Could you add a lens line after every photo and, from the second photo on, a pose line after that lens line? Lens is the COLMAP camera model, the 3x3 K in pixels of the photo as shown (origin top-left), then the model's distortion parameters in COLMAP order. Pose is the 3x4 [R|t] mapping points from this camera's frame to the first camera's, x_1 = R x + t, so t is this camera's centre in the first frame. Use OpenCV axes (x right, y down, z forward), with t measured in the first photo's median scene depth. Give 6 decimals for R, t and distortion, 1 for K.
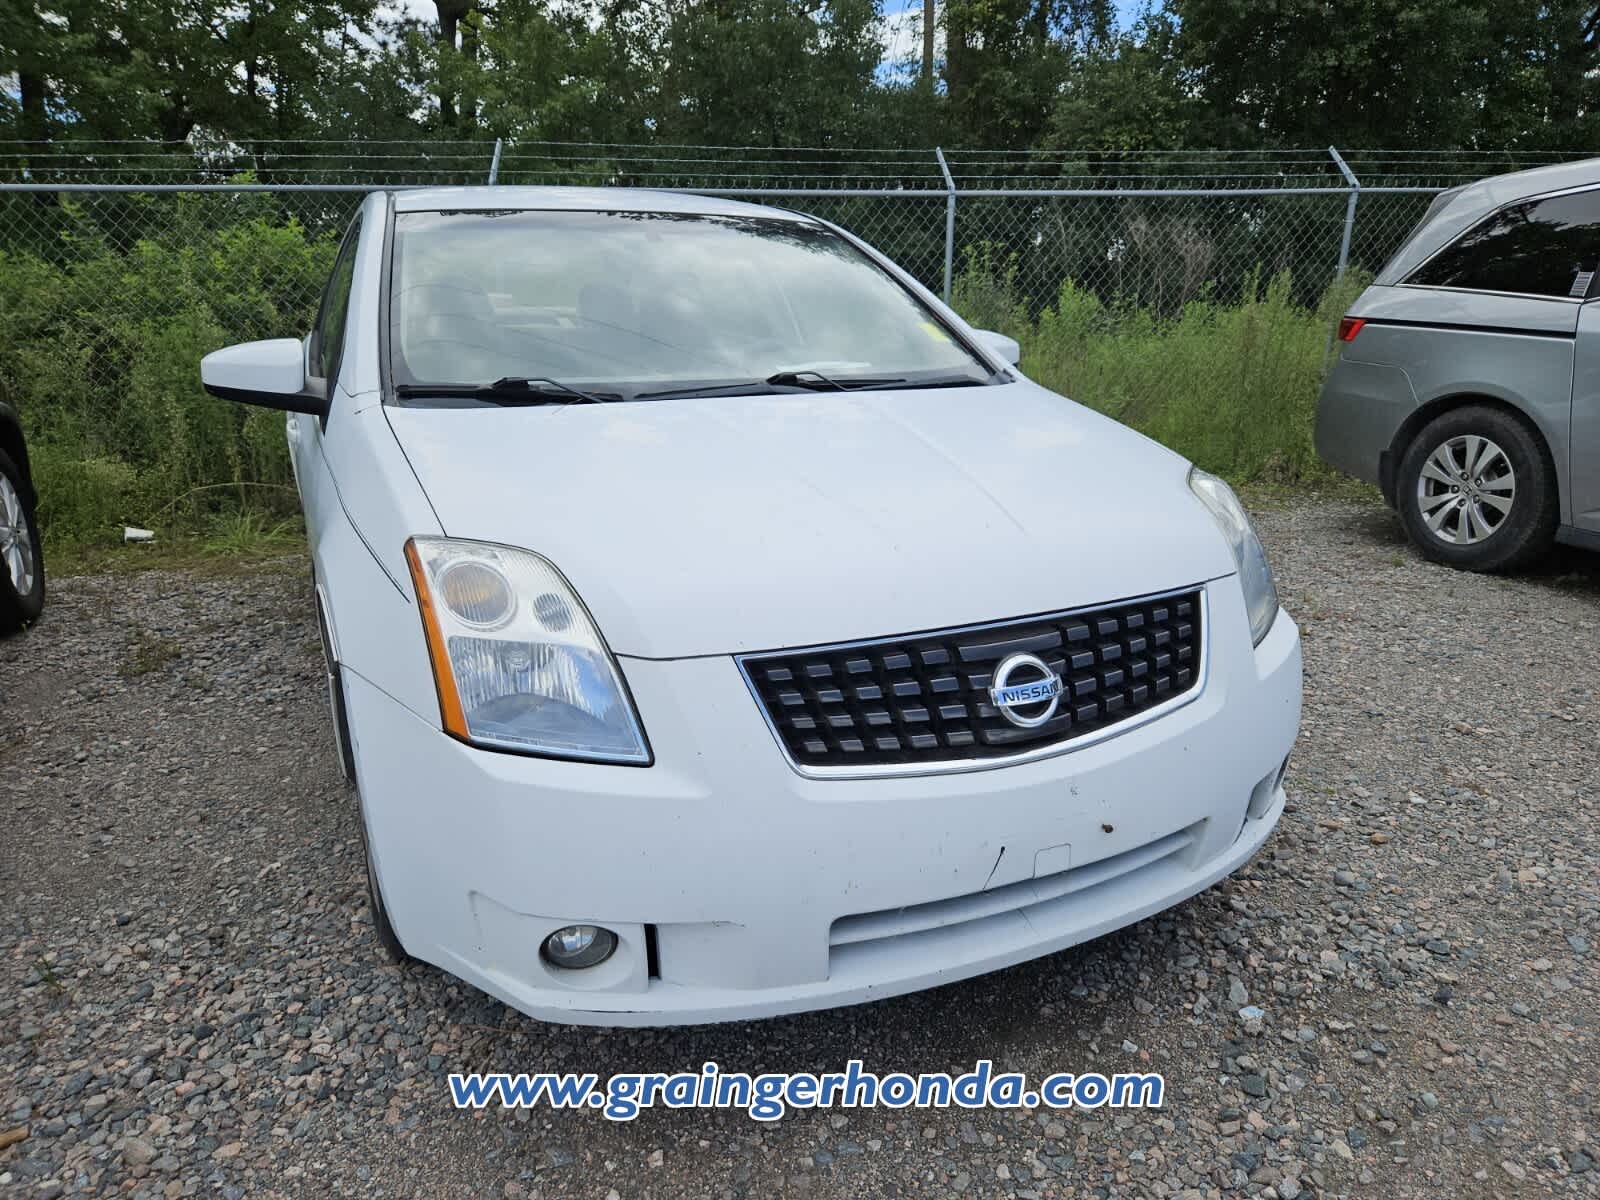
lens RADIAL K [[1105.7, 0, 825.6], [0, 1105.7, 645.2], [0, 0, 1]] dist [0.053932, -0.042395]
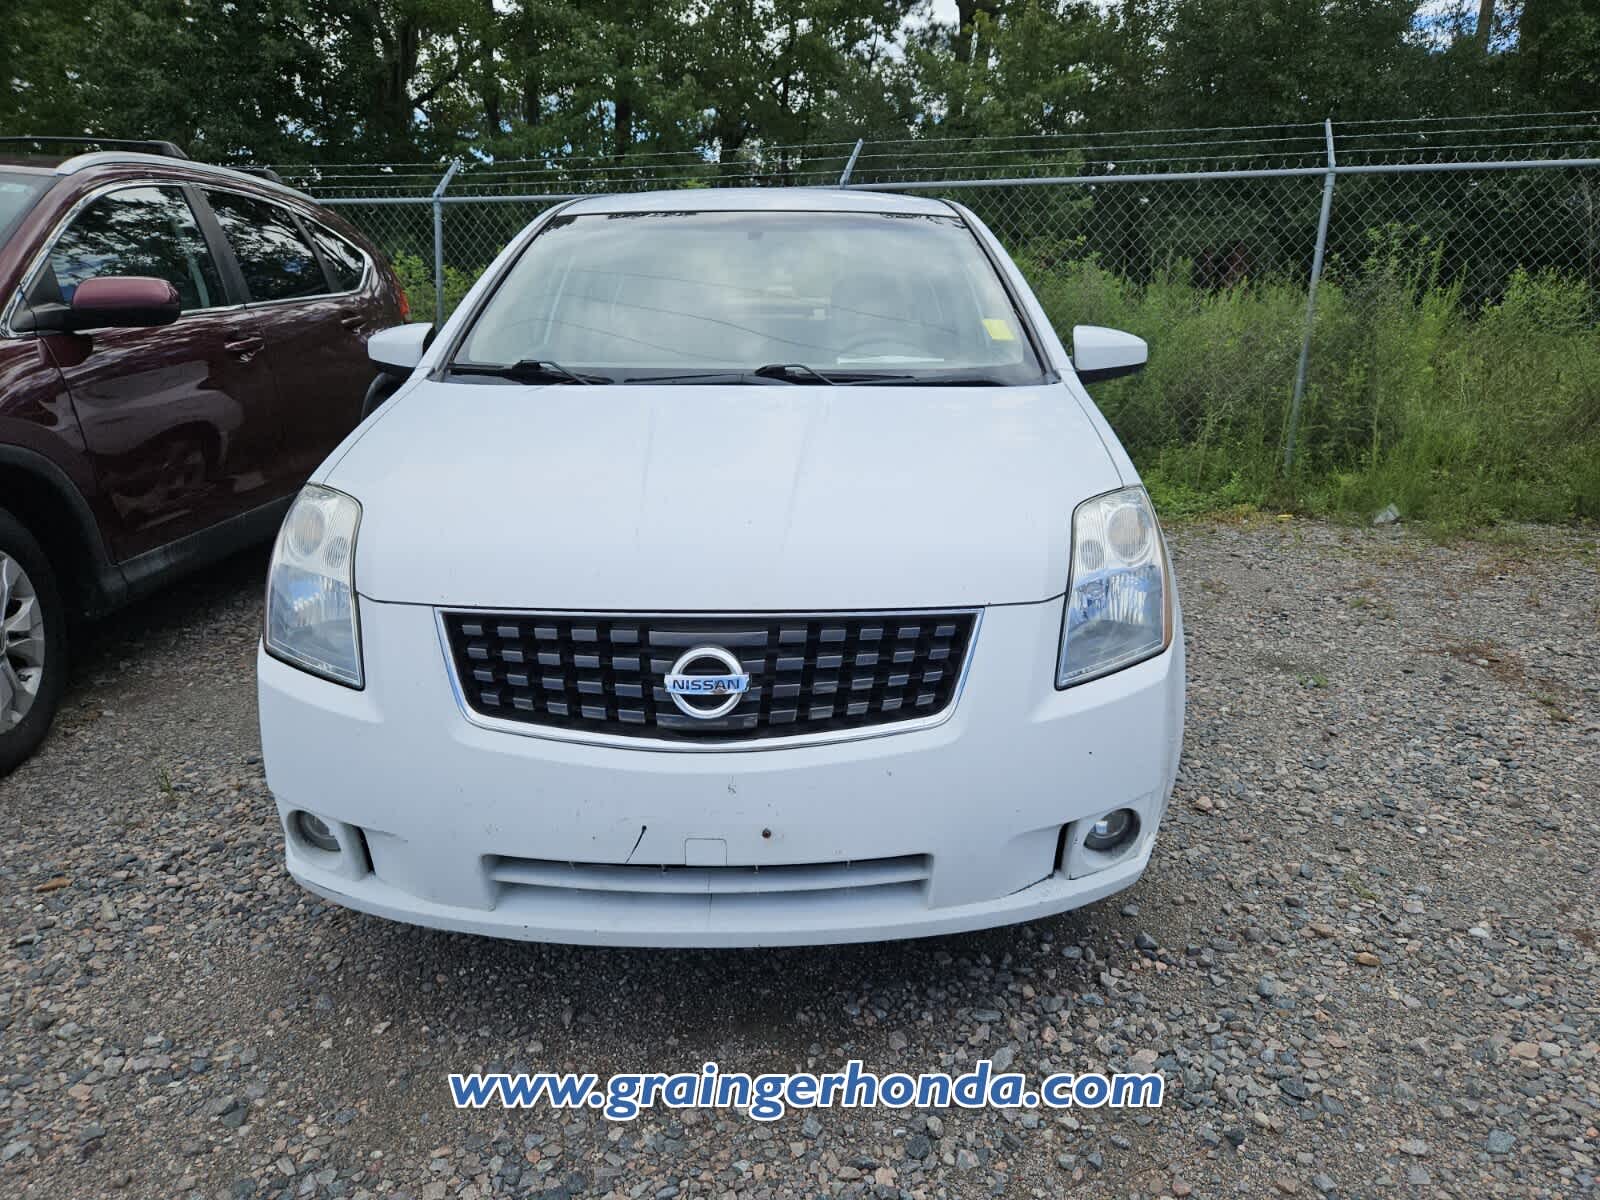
lens RADIAL K [[1105.7, 0, 808.9], [0, 1105.7, 640.3], [0, 0, 1]] dist [0.053932, -0.042395]
pose [[0.893051, 0.141588, -0.427097, 0.416765], [-0.139521, 0.989553, 0.036314, -0.028537], [0.427777, 0.027159, 0.903476, 0.072725]]
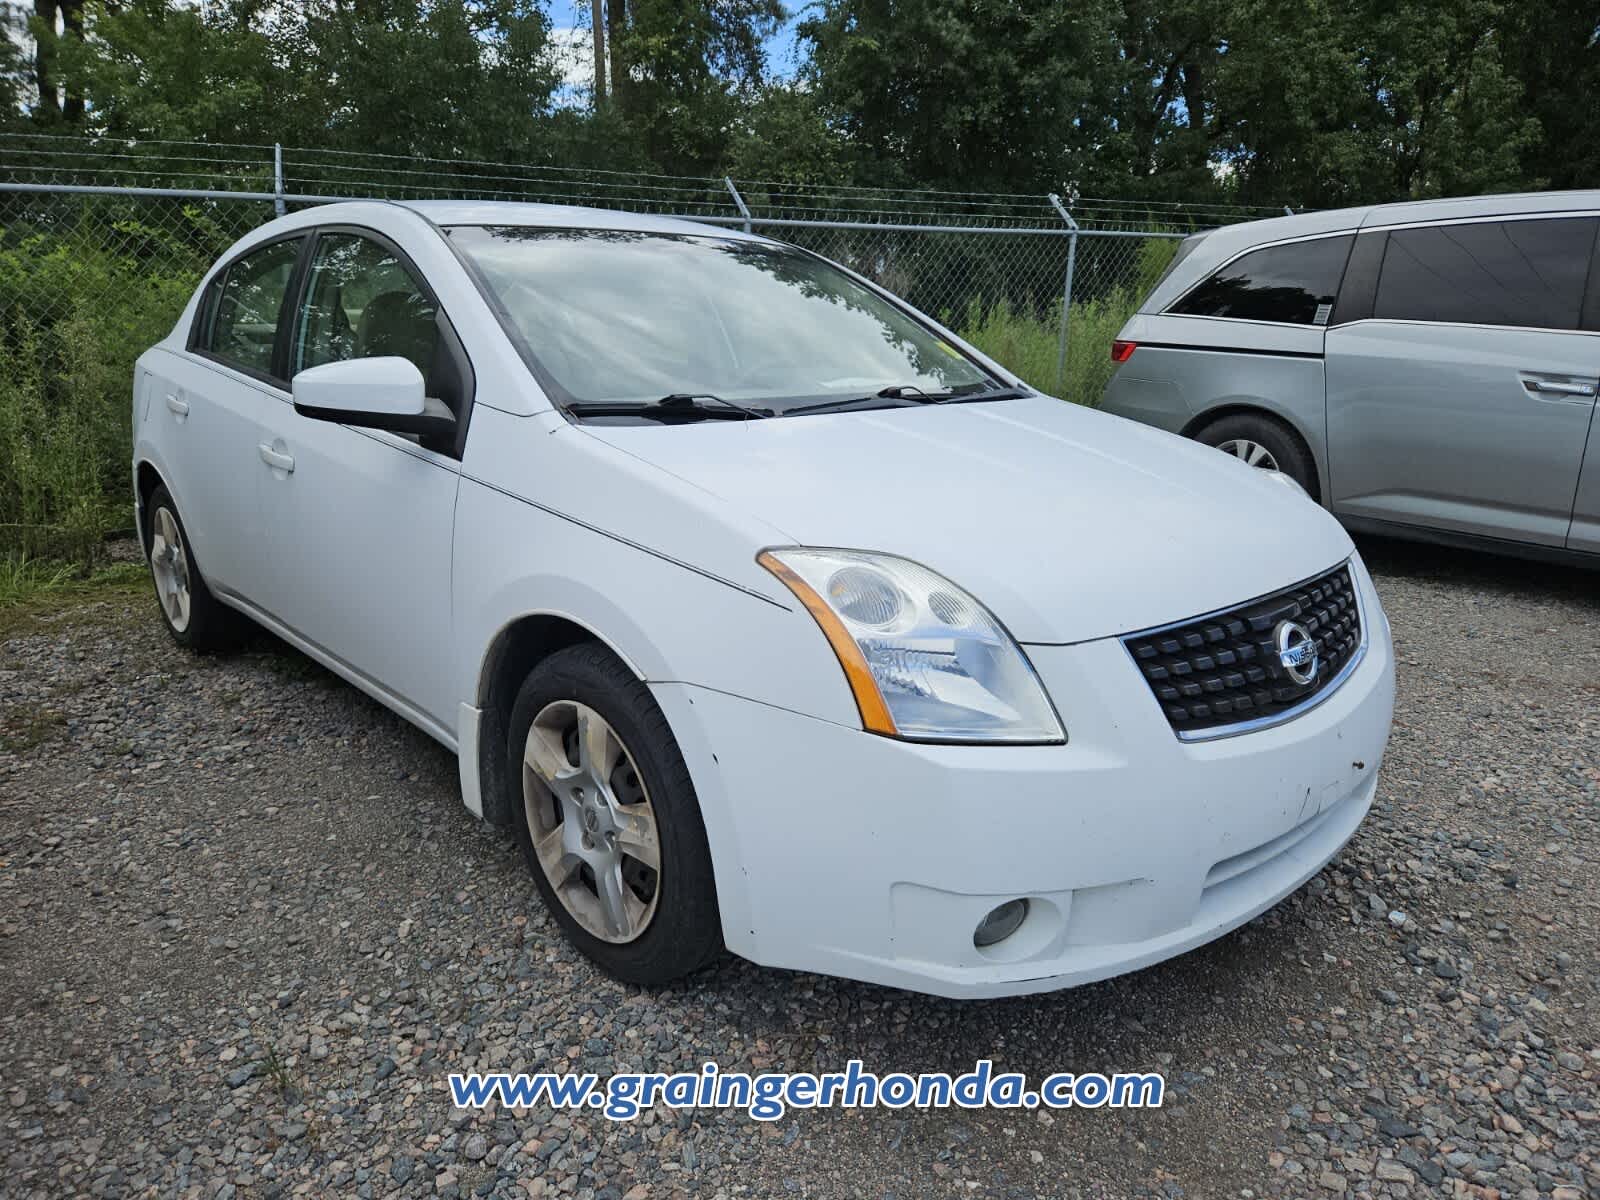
lens RADIAL K [[1105.7, 0, 808.7], [0, 1105.7, 612.3], [0, 0, 1]] dist [0.053932, -0.042395]
pose [[0.956086, -0.064534, 0.285892, -0.384495], [0.077272, 0.996447, -0.033488, -0.000883], [-0.282715, 0.054109, 0.957677, 0.011346]]
